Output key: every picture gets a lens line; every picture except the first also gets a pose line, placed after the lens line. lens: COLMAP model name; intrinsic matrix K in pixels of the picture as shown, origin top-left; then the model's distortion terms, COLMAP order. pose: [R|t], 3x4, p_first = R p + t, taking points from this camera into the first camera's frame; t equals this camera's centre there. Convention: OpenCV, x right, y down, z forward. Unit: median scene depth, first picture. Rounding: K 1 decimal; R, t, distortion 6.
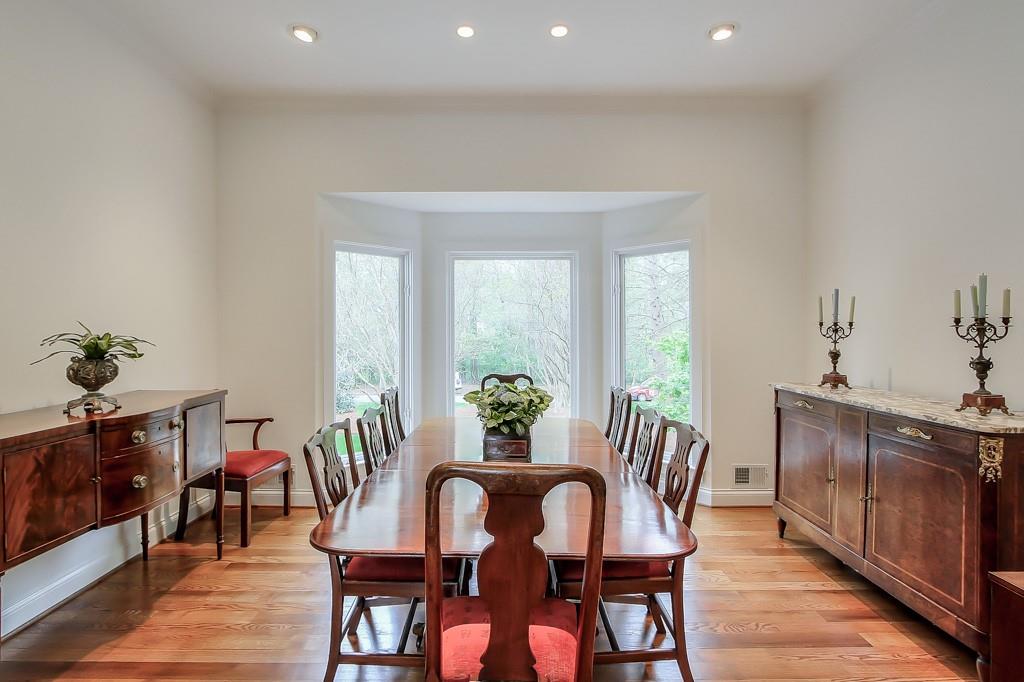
lens RADIAL K [[457.0, 0, 515.4], [0, 457.0, 341.0], [0, 0, 1]] dist [0.001212, -0.000023]
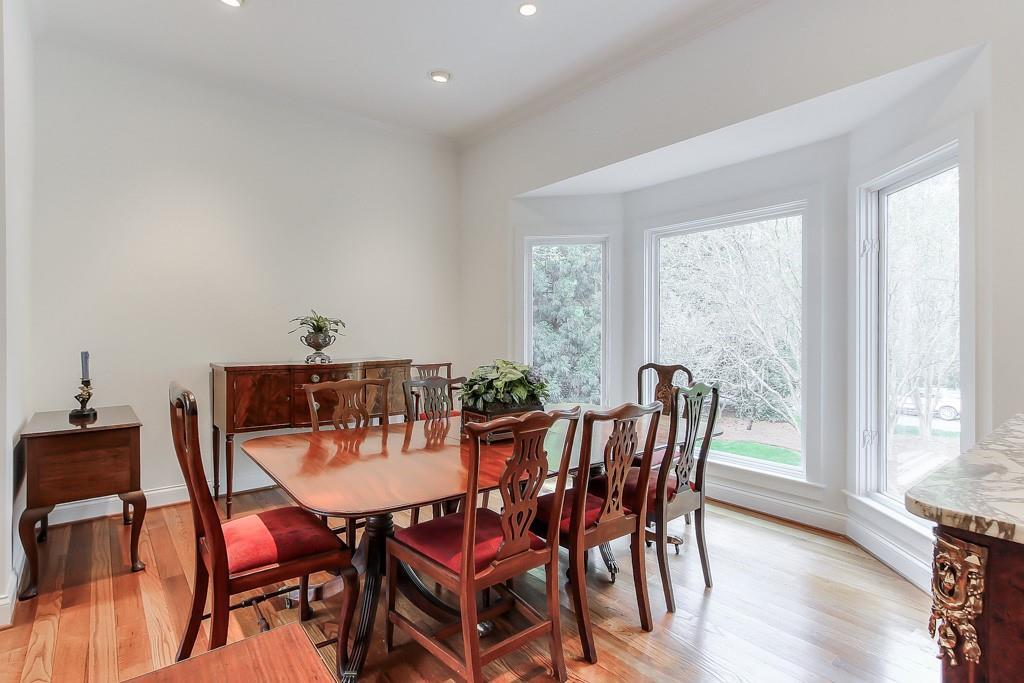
lens RADIAL K [[476.1, 0, 512.1], [0, 476.1, 330.5], [0, 0, 1]] dist [-0.013100, 0.000686]
pose [[0.653461, -0.000825, -0.756960, 0.642769], [-0.014428, 0.999804, -0.013545, 0.035972], [0.756823, 0.019773, 0.653321, 0.295338]]
